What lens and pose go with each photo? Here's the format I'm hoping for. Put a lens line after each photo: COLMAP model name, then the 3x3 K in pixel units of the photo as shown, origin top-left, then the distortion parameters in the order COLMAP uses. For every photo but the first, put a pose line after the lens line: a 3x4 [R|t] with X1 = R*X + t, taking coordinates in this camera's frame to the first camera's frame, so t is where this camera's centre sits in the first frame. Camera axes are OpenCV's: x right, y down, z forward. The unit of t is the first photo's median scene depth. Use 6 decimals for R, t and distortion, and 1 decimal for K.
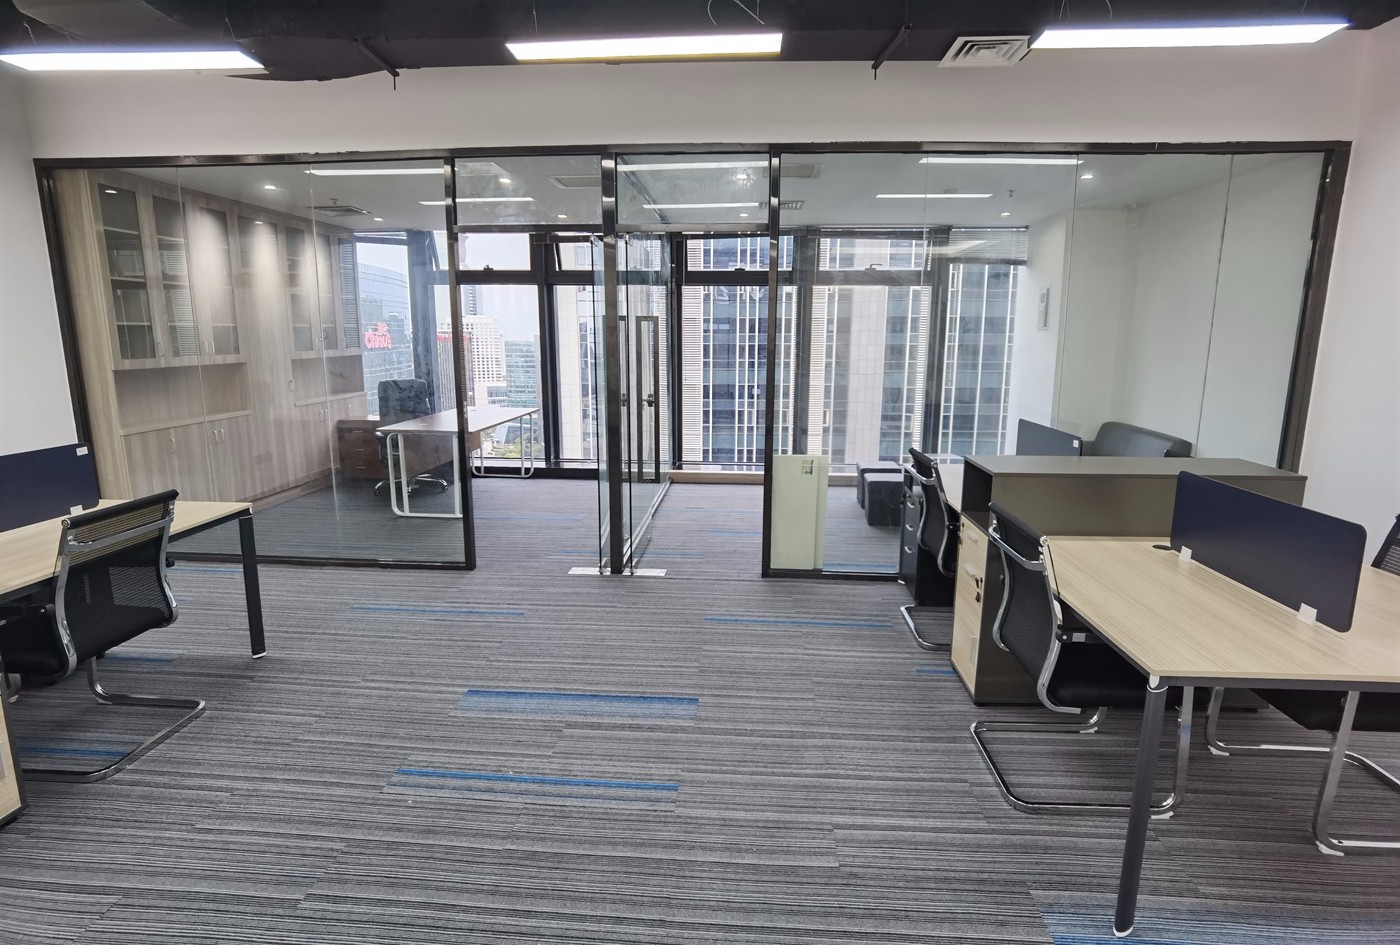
lens RADIAL K [[729.1, 0, 700.0], [0, 729.1, 472.5], [0, 0, 1]] dist [-0.021216, 0.000117]
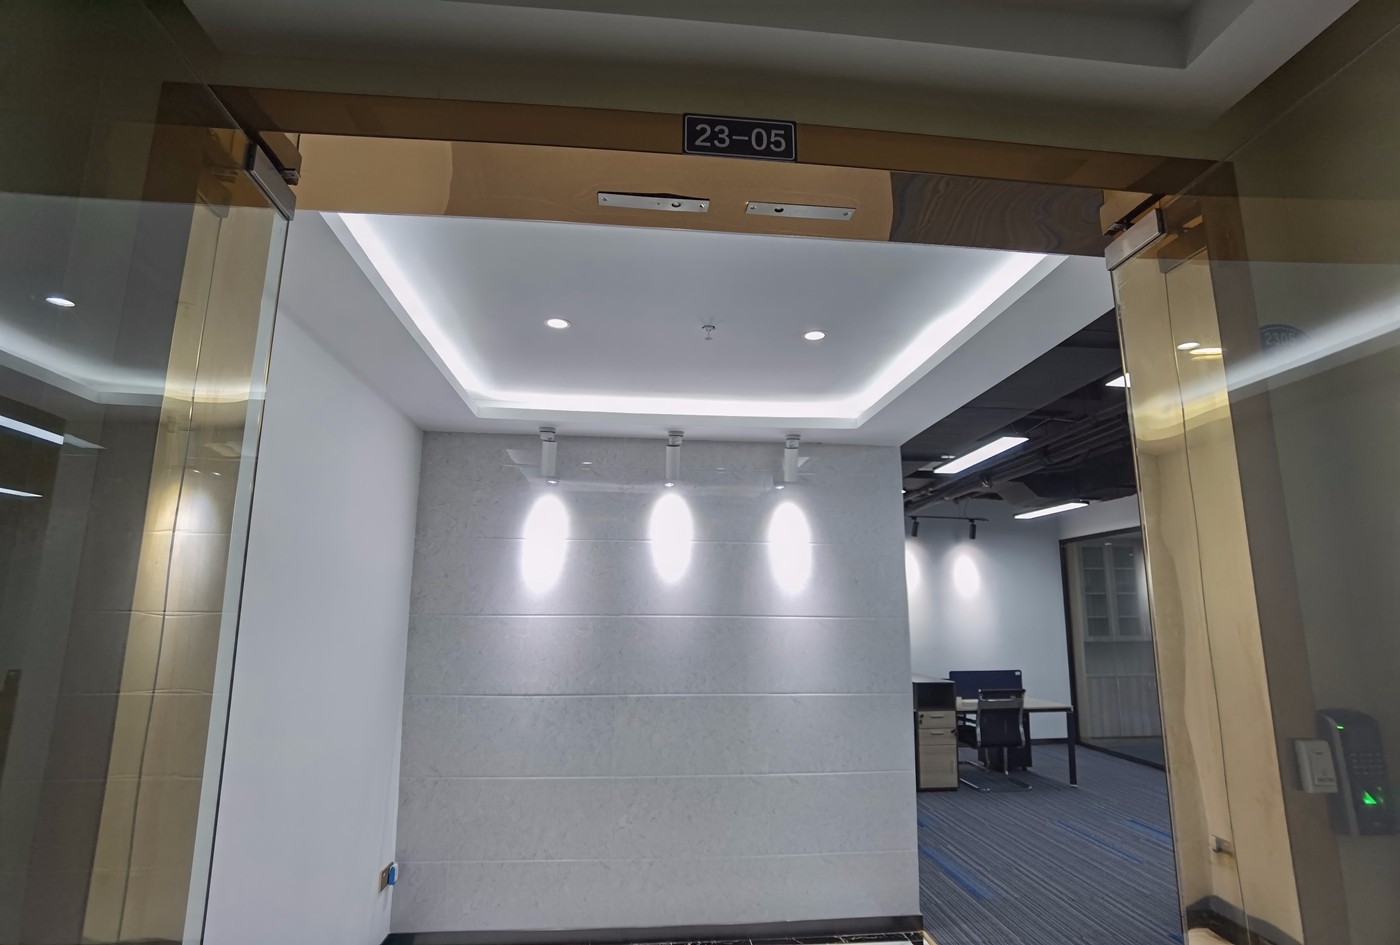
lens RADIAL K [[729.1, 0, 700.0], [0, 729.1, 472.5], [0, 0, 1]] dist [-0.021216, 0.000117]
pose [[0.167475, -0.195414, -0.966315, 0.933080], [-0.185902, 0.956316, -0.225611, 0.048552], [0.968190, 0.217424, 0.123831, -0.306942]]
